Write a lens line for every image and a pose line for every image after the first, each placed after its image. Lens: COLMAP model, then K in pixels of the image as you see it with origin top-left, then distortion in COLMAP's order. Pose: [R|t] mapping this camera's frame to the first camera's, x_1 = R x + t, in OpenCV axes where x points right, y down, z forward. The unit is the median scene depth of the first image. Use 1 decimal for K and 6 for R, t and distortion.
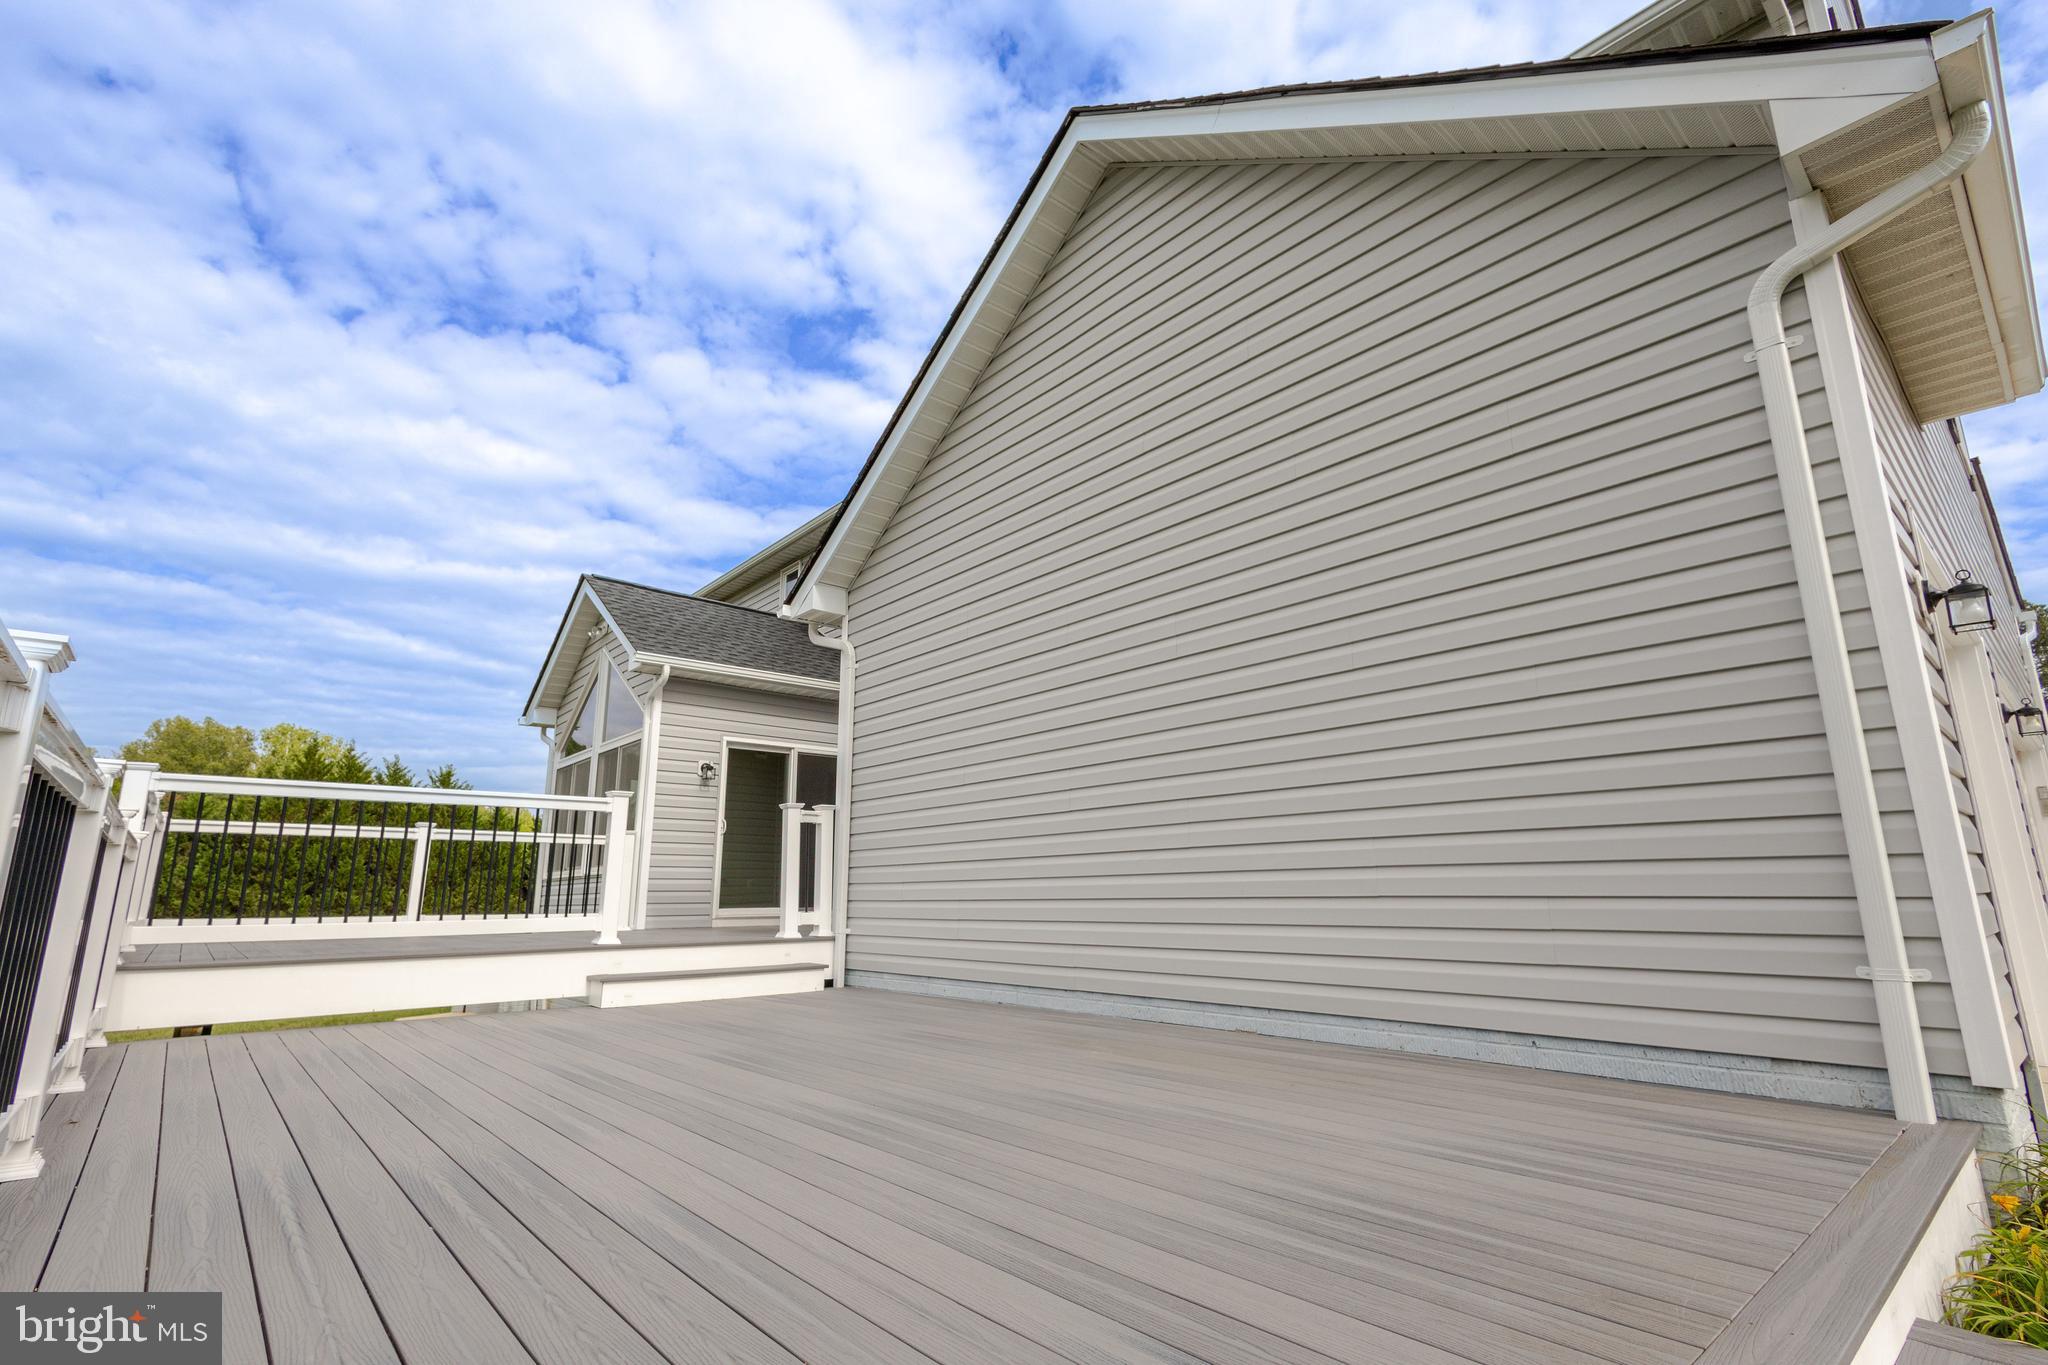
lens RADIAL K [[935.5, 0, 1020.2], [0, 935.5, 688.6], [0, 0, 1]] dist [0.014635, -0.004007]
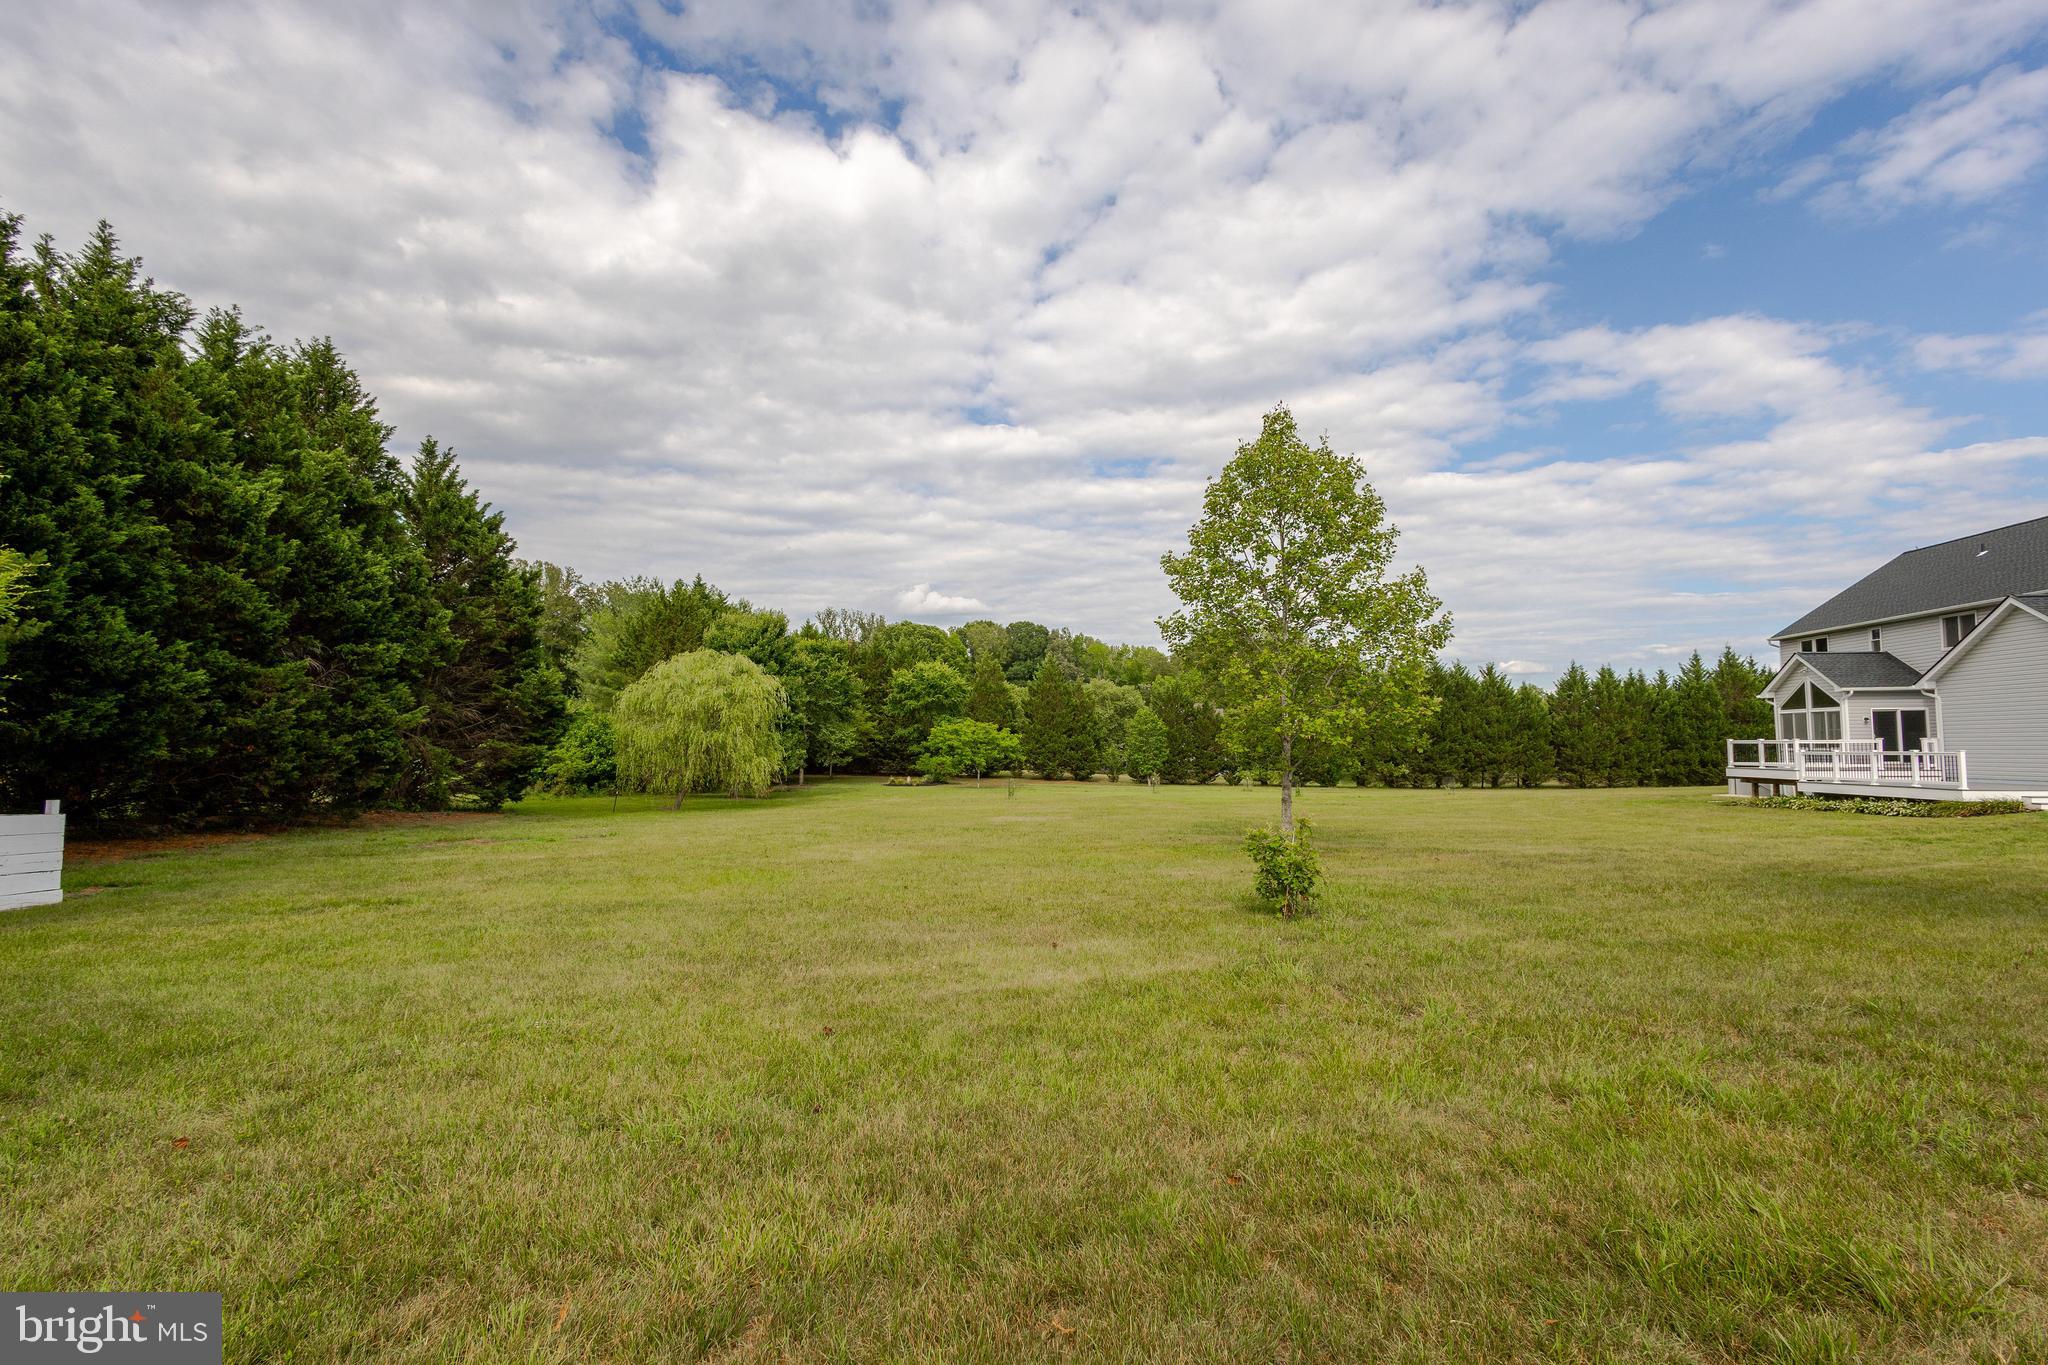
lens RADIAL K [[935.5, 0, 1018.3], [0, 935.5, 706.5], [0, 0, 1]] dist [0.014635, -0.004007]
pose [[0.661191, -0.028832, -0.749663, 0.172674], [0.165372, 0.980283, 0.108154, -0.803606], [0.731764, -0.195483, 0.652923, -3.295282]]
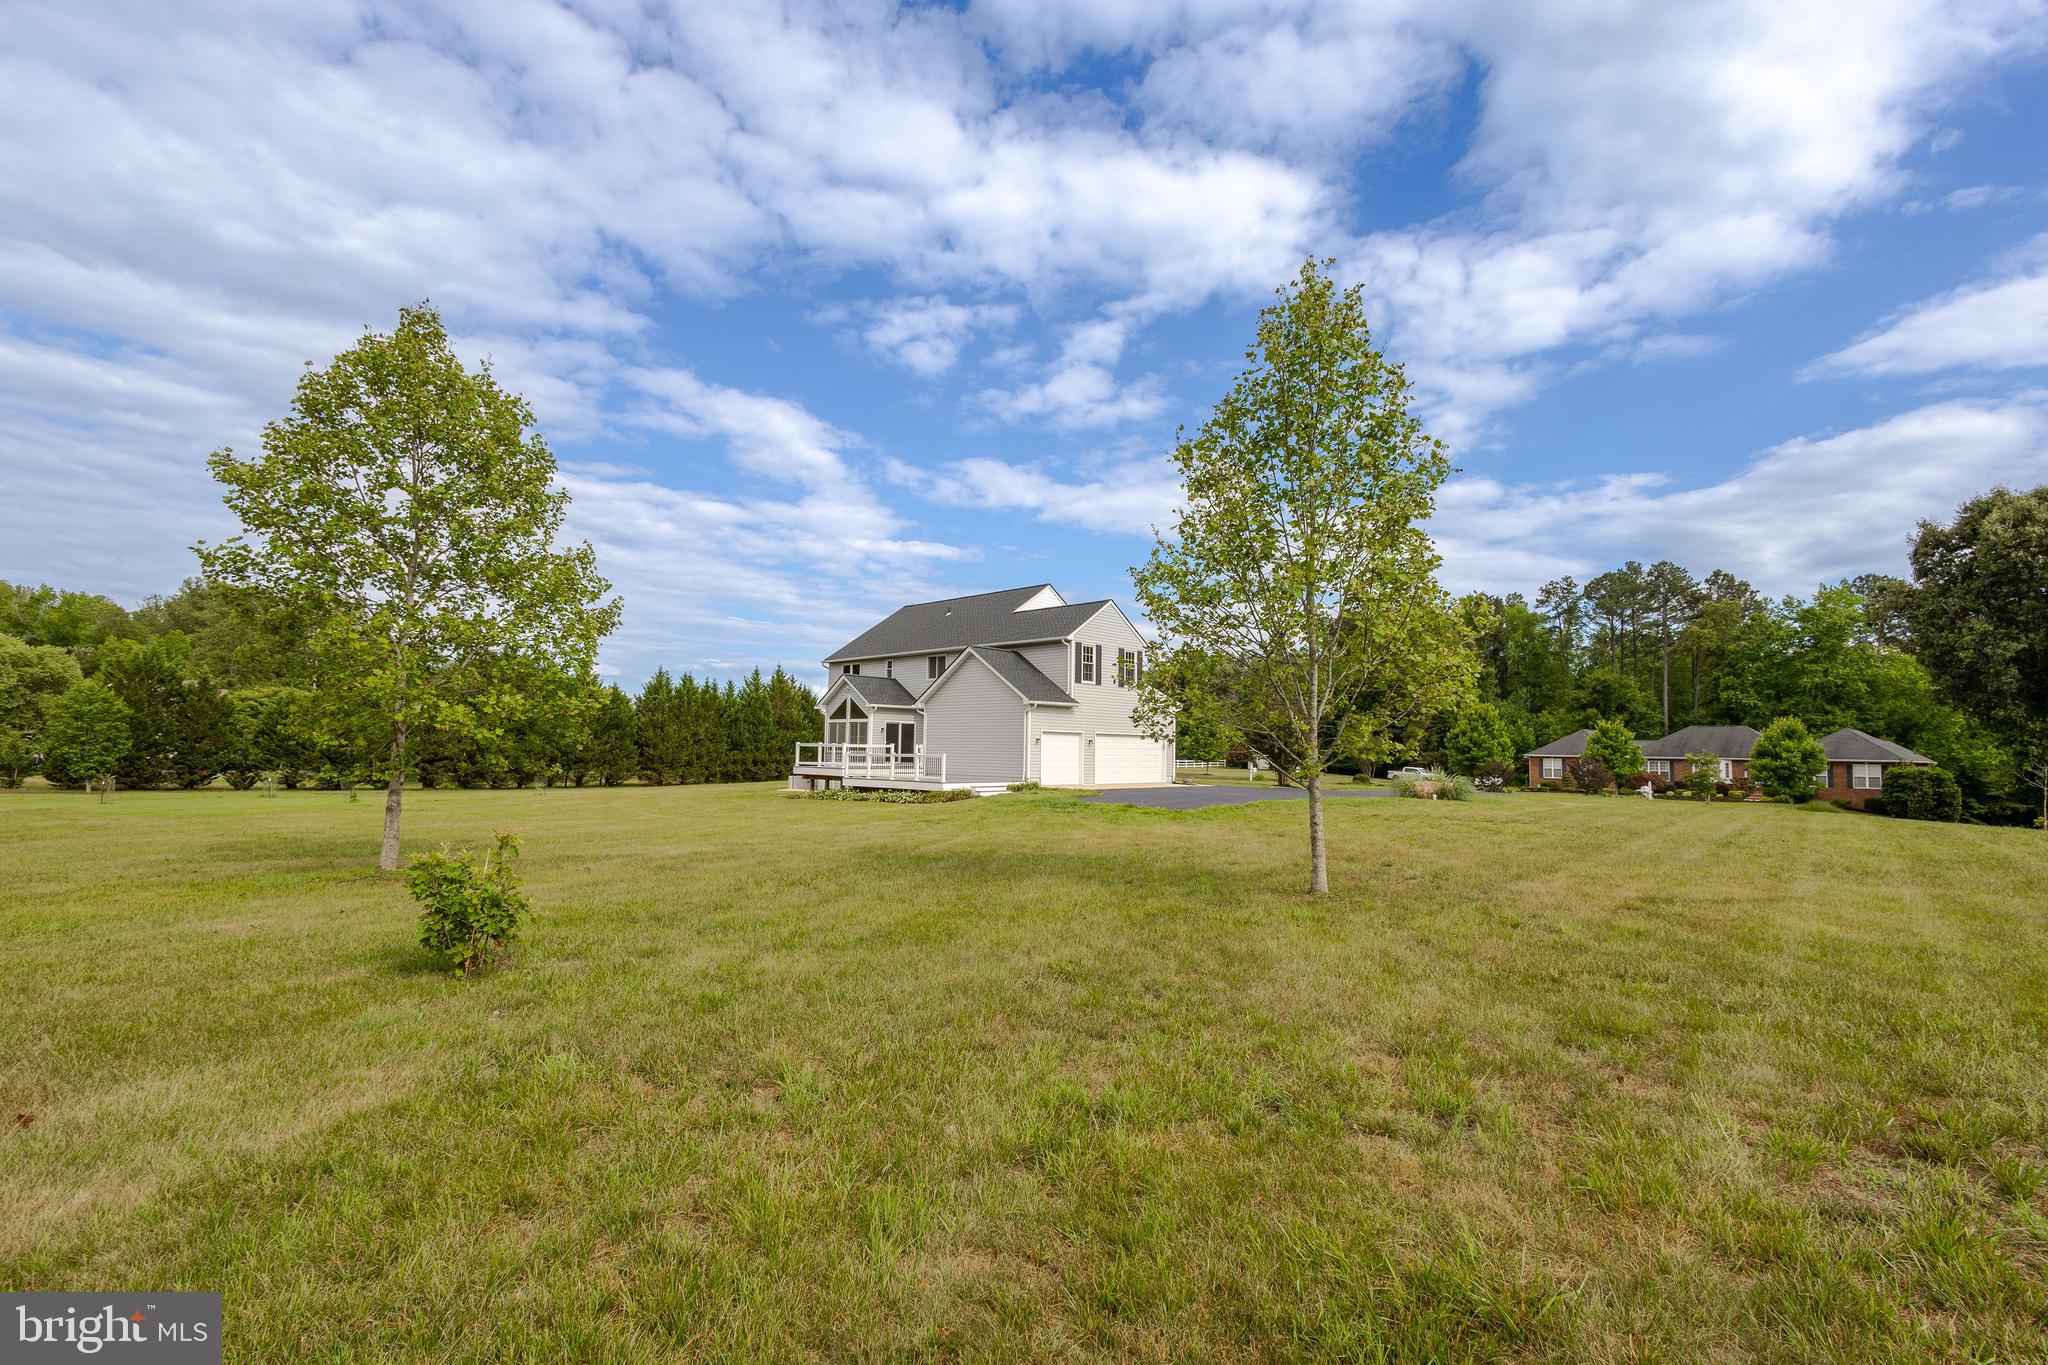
lens RADIAL K [[935.5, 0, 1032.3], [0, 935.5, 671.0], [0, 0, 1]] dist [0.014635, -0.004007]
pose [[0.996481, 0.029668, 0.078398, -0.005267], [-0.040059, 0.990104, 0.134499, -0.774140], [-0.073632, -0.137166, 0.987808, -3.198760]]
